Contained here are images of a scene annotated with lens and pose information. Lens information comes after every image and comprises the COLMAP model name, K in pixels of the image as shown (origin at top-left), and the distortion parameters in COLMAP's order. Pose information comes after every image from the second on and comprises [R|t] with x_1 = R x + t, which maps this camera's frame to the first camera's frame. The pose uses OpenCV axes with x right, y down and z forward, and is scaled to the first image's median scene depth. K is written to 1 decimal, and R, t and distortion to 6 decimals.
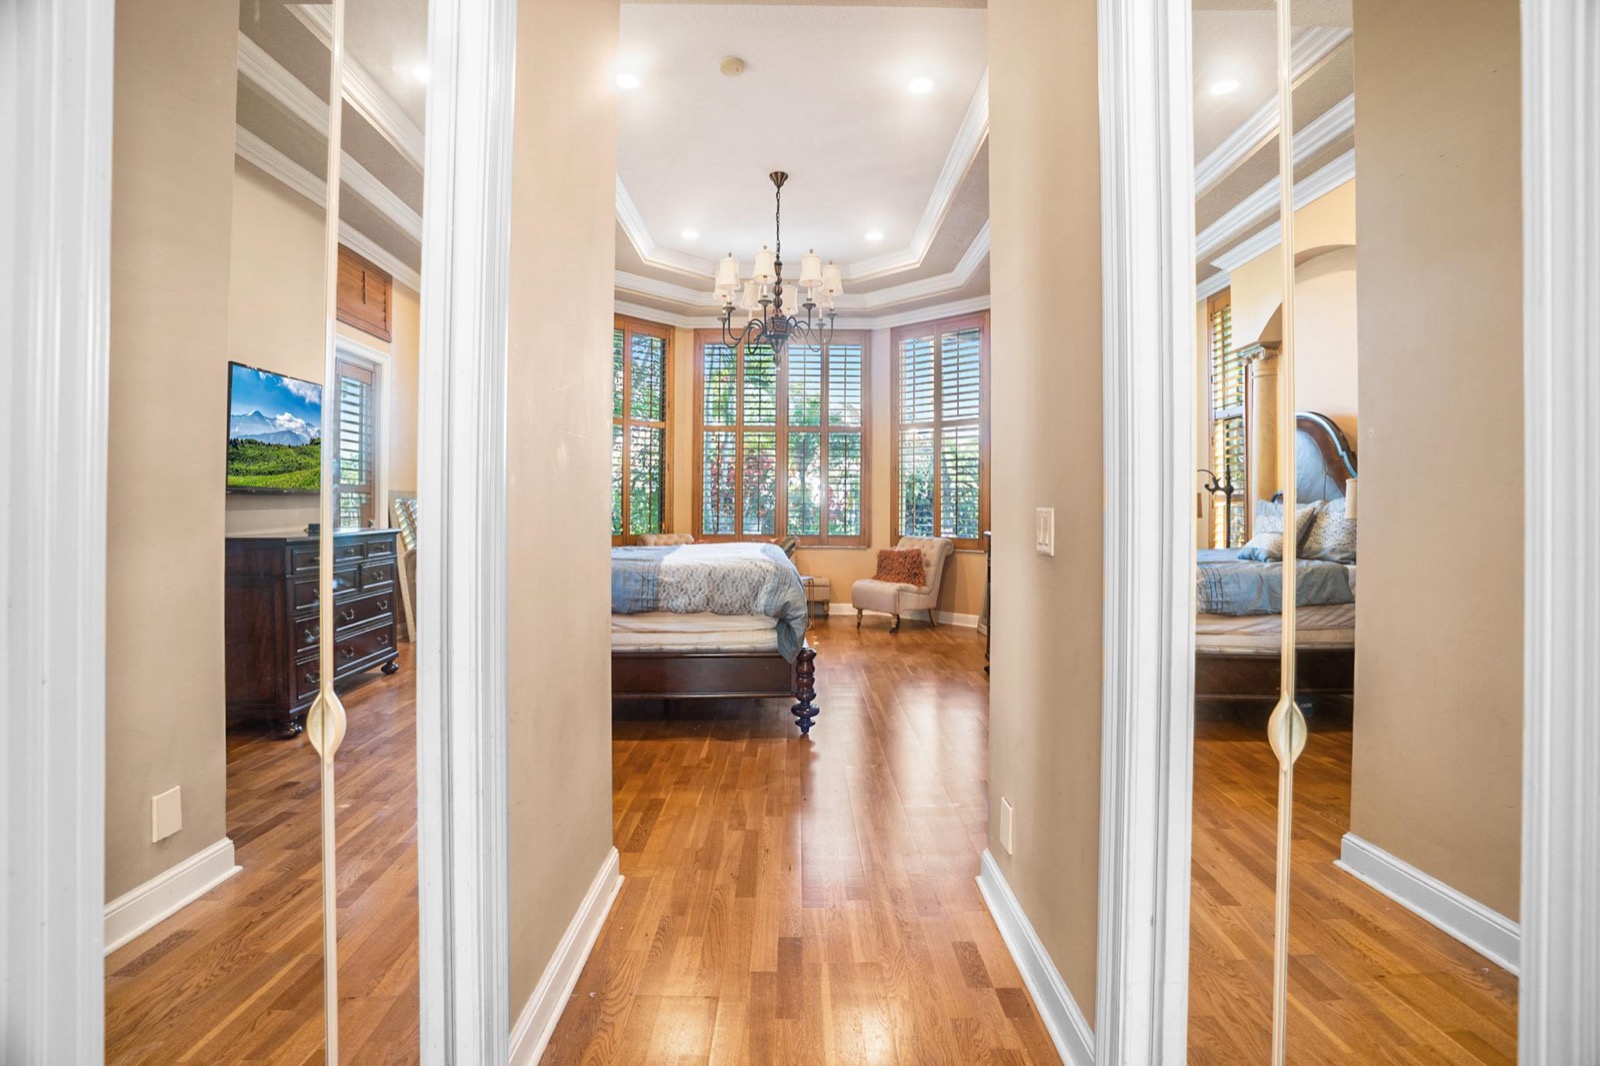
lens RADIAL K [[747.2, 0, 799.9], [0, 747.2, 526.5], [0, 0, 1]] dist [-0.054914, 0.001484]
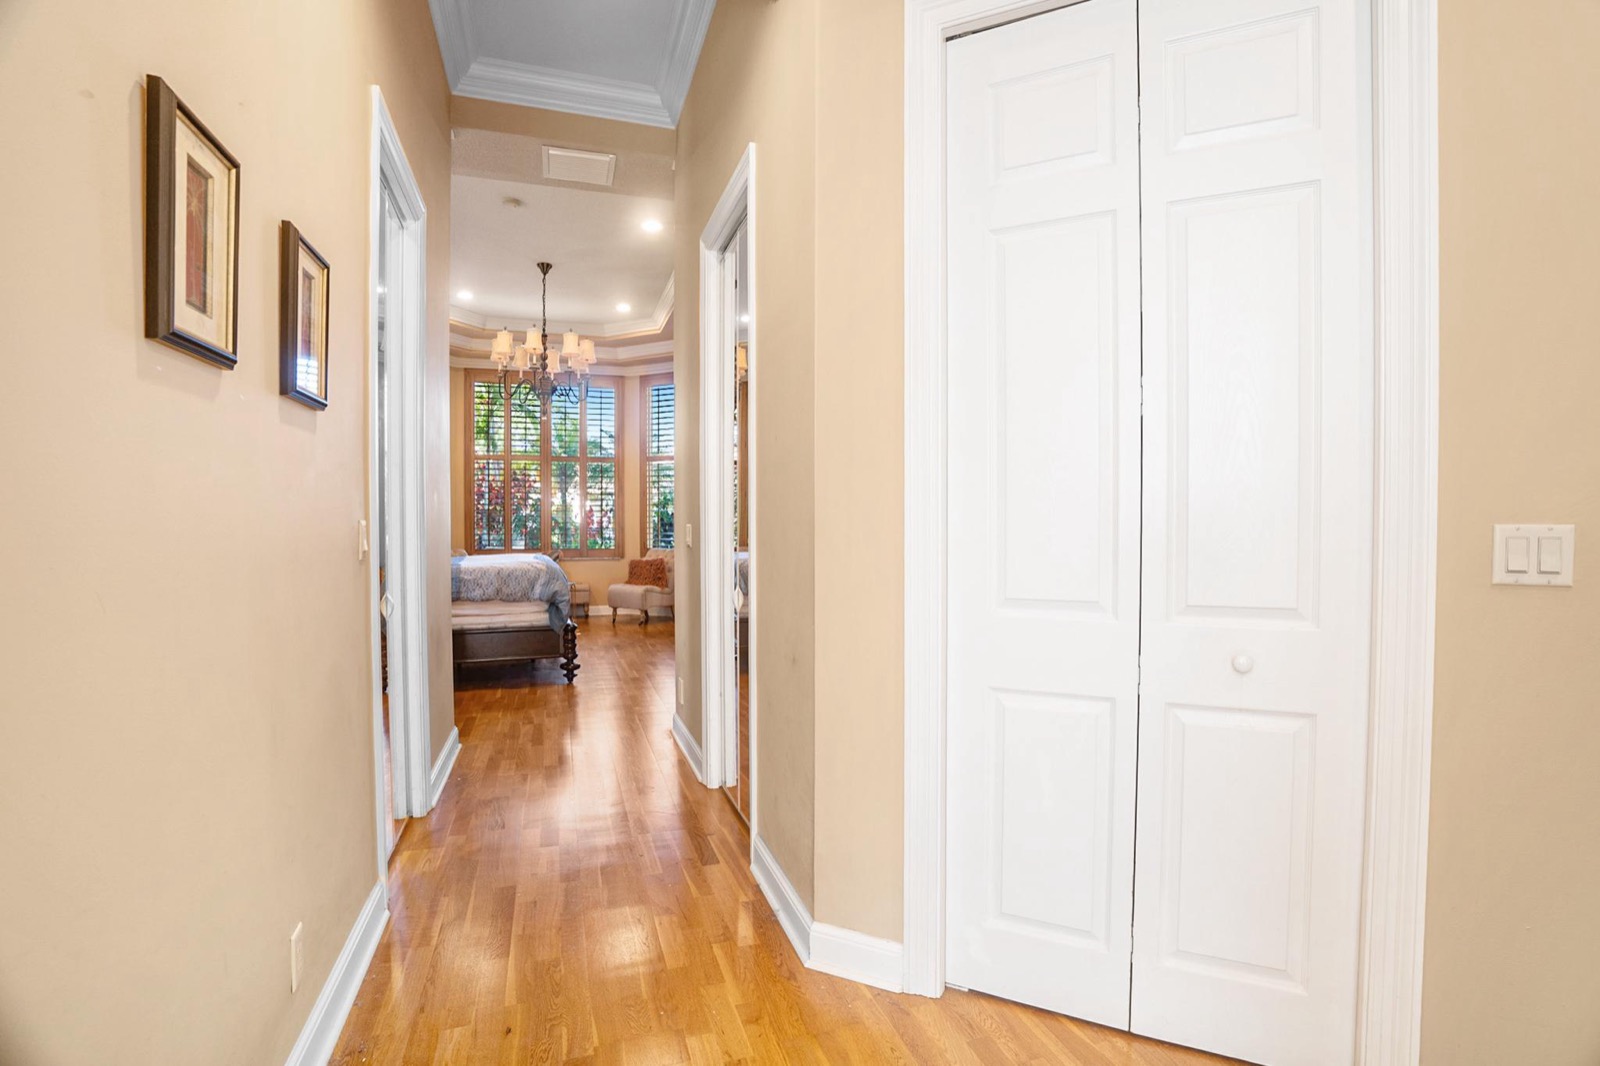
lens RADIAL K [[747.2, 0, 795.5], [0, 747.2, 547.8], [0, 0, 1]] dist [-0.054914, 0.001484]
pose [[0.953448, -0.012316, 0.301305, -0.005010], [0.010696, 0.999918, 0.007027, 0.008803], [-0.301367, -0.003477, 0.953502, -0.359423]]
